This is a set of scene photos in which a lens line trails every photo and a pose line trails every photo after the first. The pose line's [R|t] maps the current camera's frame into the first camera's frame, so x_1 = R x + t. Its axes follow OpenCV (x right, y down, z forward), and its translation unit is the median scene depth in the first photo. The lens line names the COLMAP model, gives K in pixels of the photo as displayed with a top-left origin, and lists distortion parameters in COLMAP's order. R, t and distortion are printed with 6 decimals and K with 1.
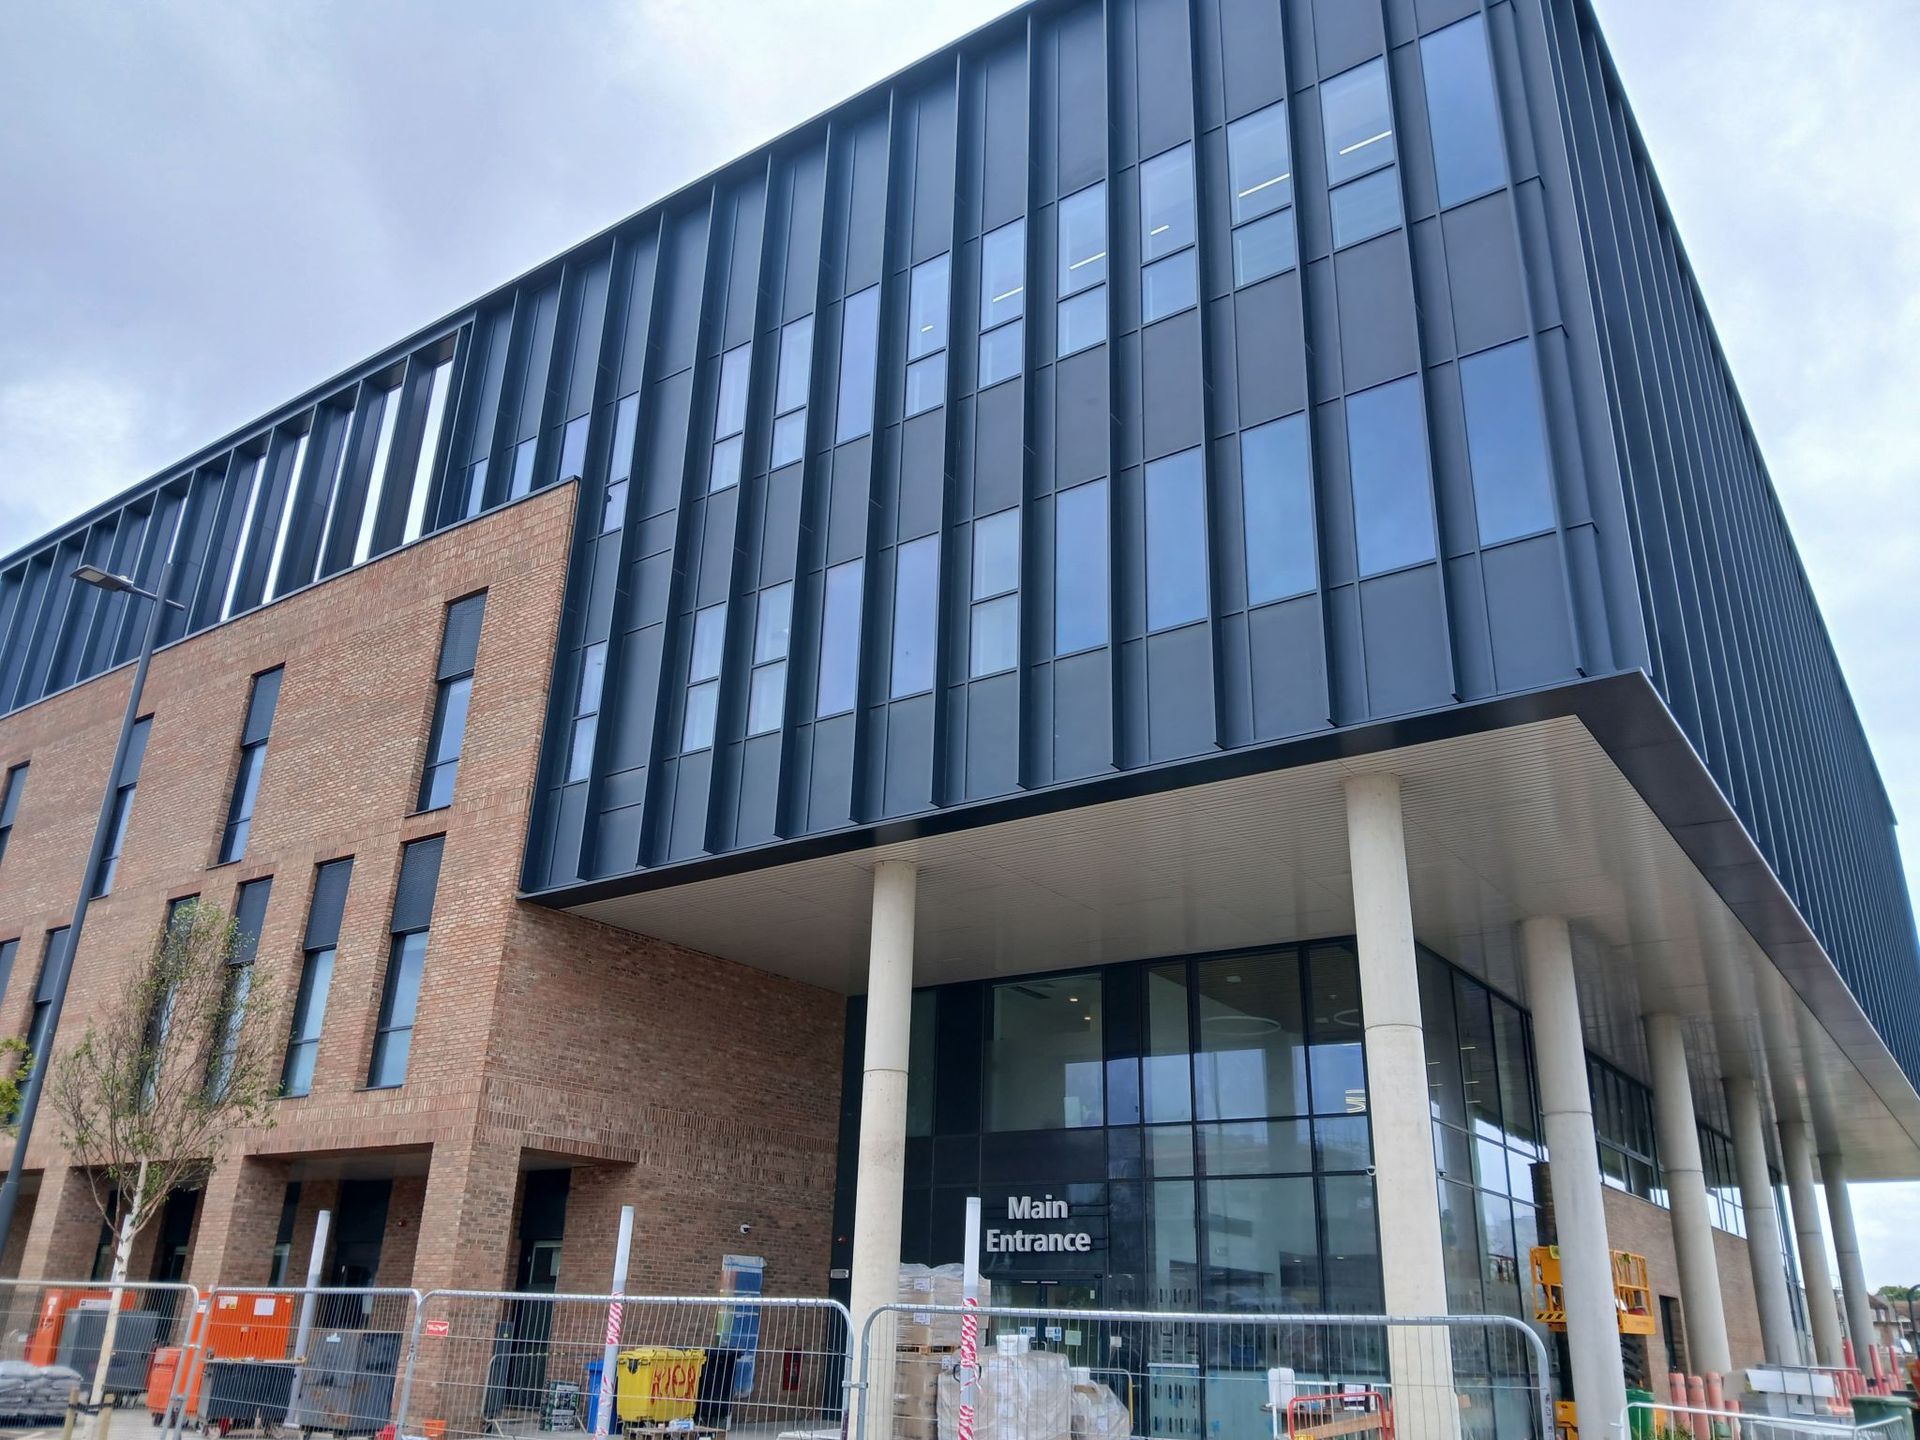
lens RADIAL K [[1459.3, 0, 960.0], [0, 1459.3, 720.0], [0, 0, 1]] dist [0.020058, -0.002830]
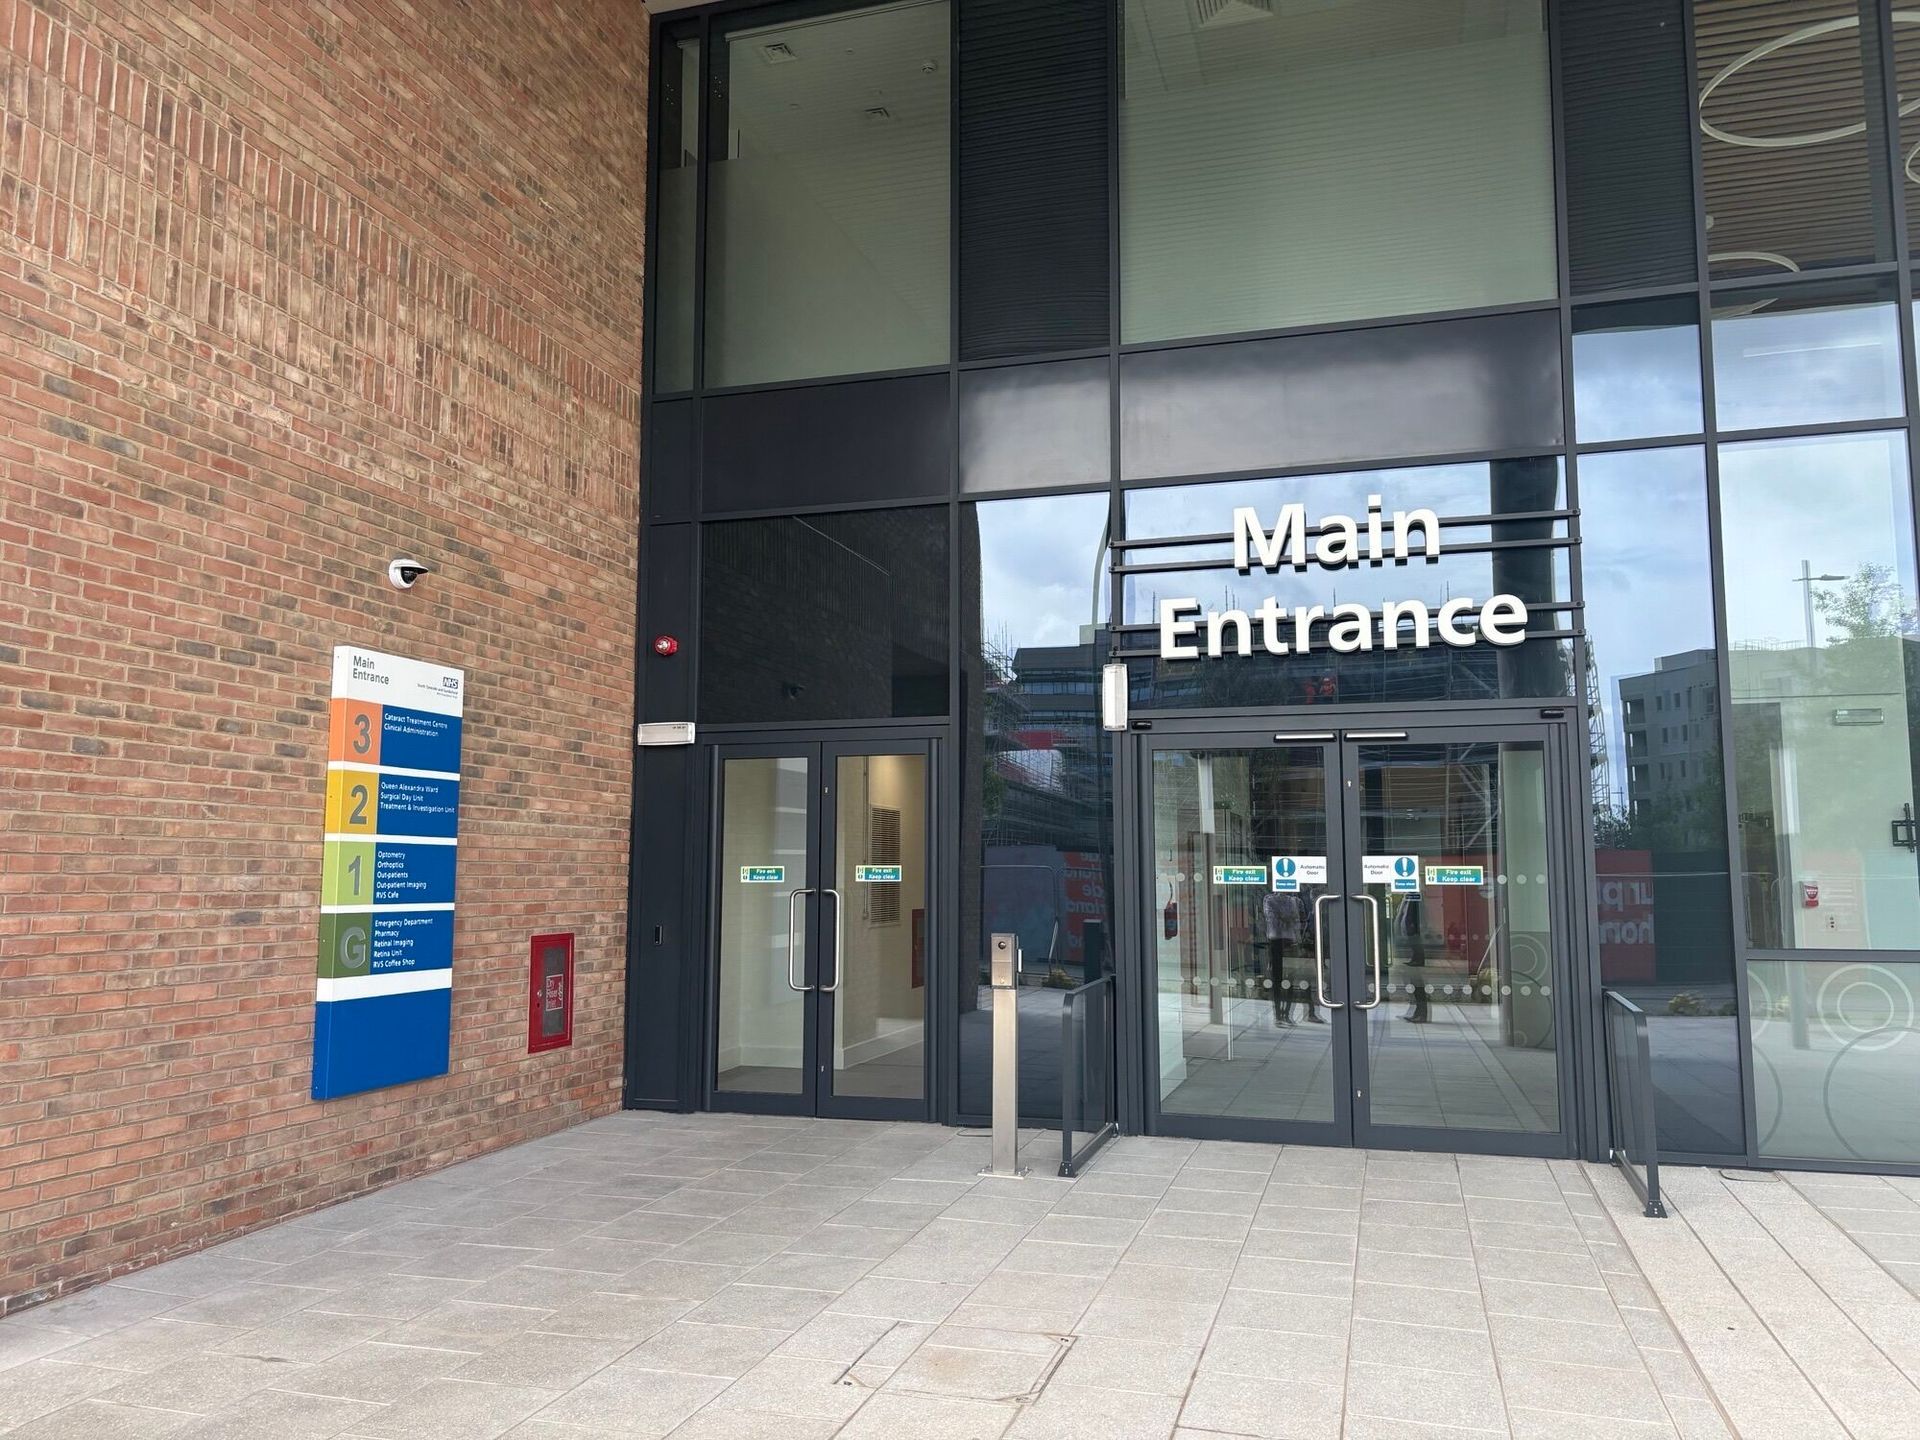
lens RADIAL K [[1459.3, 0, 960.0], [0, 1459.3, 720.0], [0, 0, 1]] dist [0.020058, -0.002830]
pose [[0.952492, 0.004801, 0.304526, -0.129159], [-0.094850, 0.954827, 0.281619, 0.280639], [-0.289417, -0.297124, 0.909920, 0.686210]]
